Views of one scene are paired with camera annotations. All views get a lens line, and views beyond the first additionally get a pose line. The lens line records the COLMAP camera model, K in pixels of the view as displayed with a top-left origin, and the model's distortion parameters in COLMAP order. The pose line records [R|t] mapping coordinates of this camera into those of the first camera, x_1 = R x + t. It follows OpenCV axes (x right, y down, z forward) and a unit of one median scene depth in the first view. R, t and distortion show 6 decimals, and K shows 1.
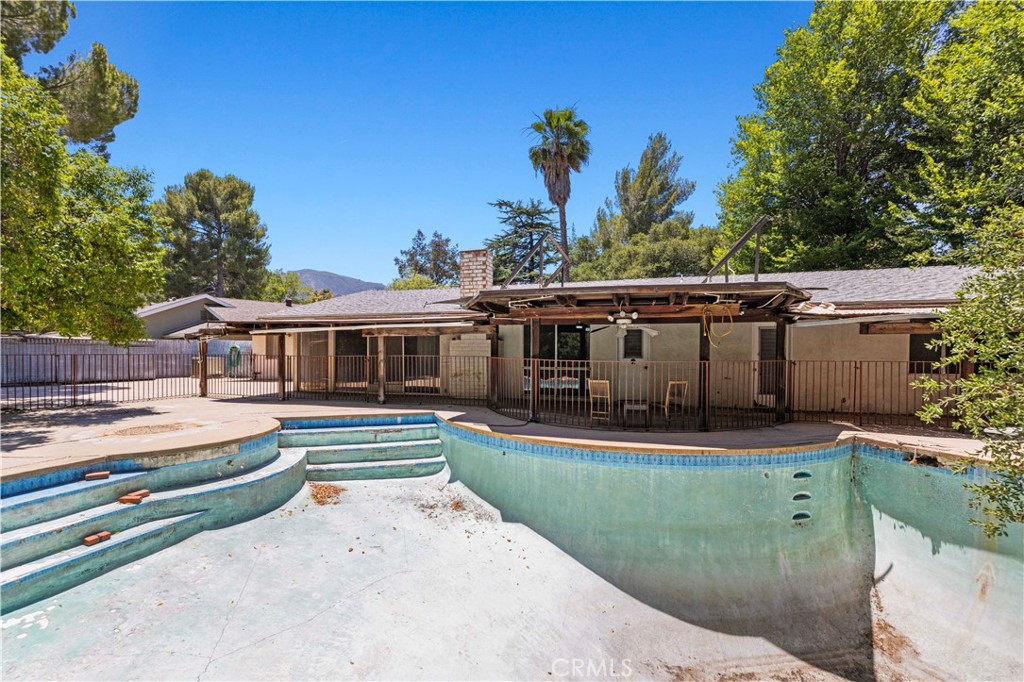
lens RADIAL K [[449.9, 0, 508.4], [0, 449.9, 337.8], [0, 0, 1]] dist [0.001949, -0.000012]
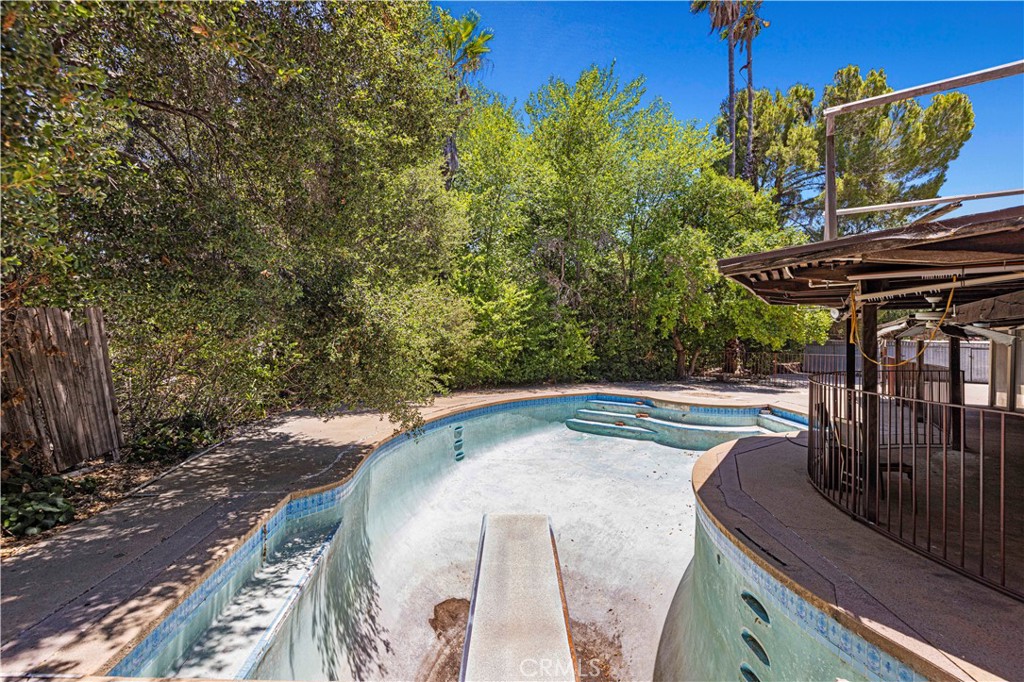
lens RADIAL K [[449.9, 0, 508.4], [0, 449.9, 337.8], [0, 0, 1]] dist [0.001949, -0.000012]
pose [[-0.309148, -0.013604, -0.950917, 1.415108], [0.002347, 0.999884, -0.015067, 0.002856], [0.951011, -0.006890, -0.309080, 1.018257]]
